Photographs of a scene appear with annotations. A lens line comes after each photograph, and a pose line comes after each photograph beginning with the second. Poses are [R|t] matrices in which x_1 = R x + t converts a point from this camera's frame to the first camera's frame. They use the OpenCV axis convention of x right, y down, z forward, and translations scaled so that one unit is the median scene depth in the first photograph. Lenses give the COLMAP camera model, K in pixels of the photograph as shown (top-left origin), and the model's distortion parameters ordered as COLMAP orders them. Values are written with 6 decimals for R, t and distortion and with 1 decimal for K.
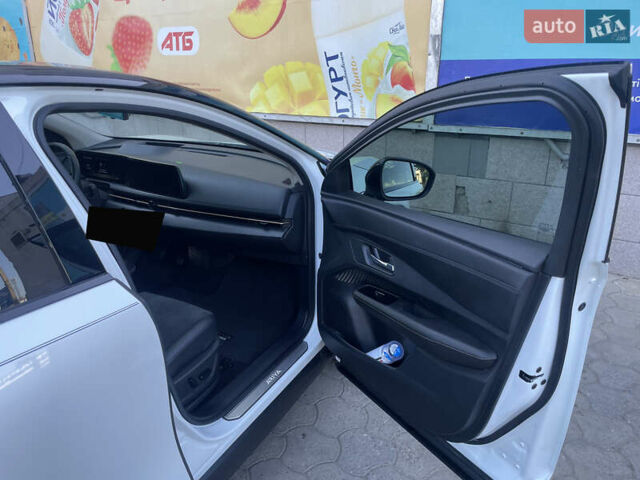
lens RADIAL K [[485.5, 0, 320.0], [0, 485.5, 240.0], [0, 0, 1]] dist [0.063171, -0.088352]
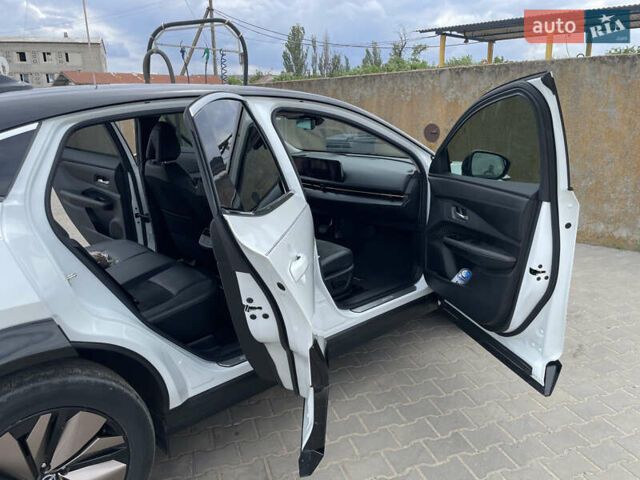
lens RADIAL K [[485.5, 0, 320.0], [0, 485.5, 240.0], [0, 0, 1]] dist [0.063171, -0.088352]
pose [[0.940654, 0.067012, -0.332685, 0.197949], [-0.097391, 0.992380, -0.075477, 0.246425], [0.325092, 0.103398, 0.940013, -0.490471]]
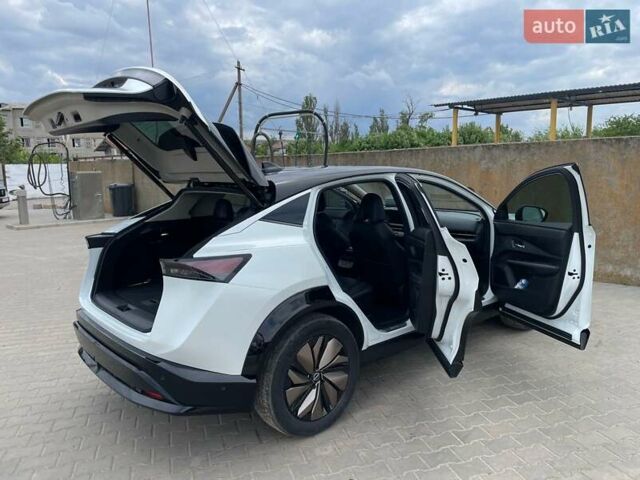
lens RADIAL K [[485.5, 0, 320.0], [0, 485.5, 240.0], [0, 0, 1]] dist [0.063171, -0.088352]
pose [[0.935550, 0.031340, -0.351802, 0.050349], [-0.105942, 0.975091, -0.194868, 0.522269], [0.336932, 0.219579, 0.915567, -1.348620]]
